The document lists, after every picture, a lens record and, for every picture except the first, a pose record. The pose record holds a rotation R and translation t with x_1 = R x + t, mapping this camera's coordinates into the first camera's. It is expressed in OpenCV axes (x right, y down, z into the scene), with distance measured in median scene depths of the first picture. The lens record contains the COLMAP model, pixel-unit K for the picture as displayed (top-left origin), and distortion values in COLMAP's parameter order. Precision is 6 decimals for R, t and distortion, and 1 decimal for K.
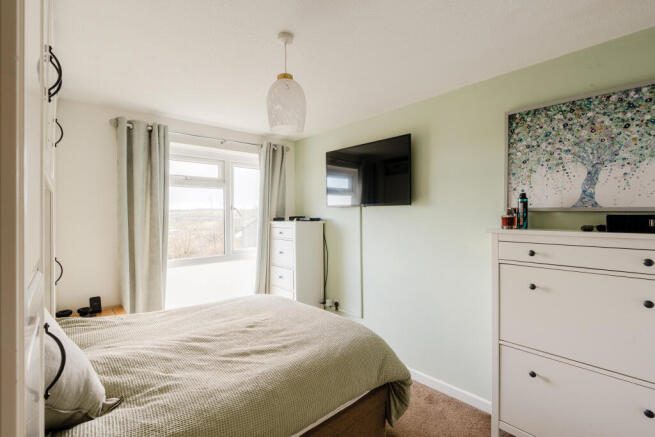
lens RADIAL K [[297.7, 0, 331.3], [0, 297.7, 212.7], [0, 0, 1]] dist [-0.001537, -0.000011]
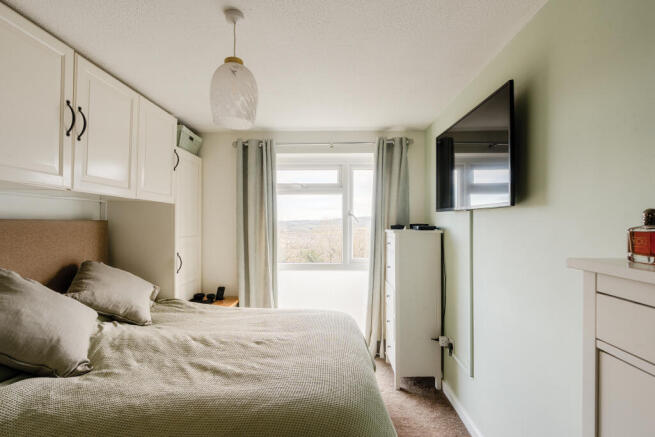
lens RADIAL K [[313.6, 0, 331.1], [0, 313.6, 219.6], [0, 0, 1]] dist [-0.002171, 0.000361]
pose [[0.736423, 0.000345, -0.676521, 0.414802], [0.001295, 0.999997, 0.001920, -0.000977], [0.676520, -0.002290, 0.736421, 0.326191]]
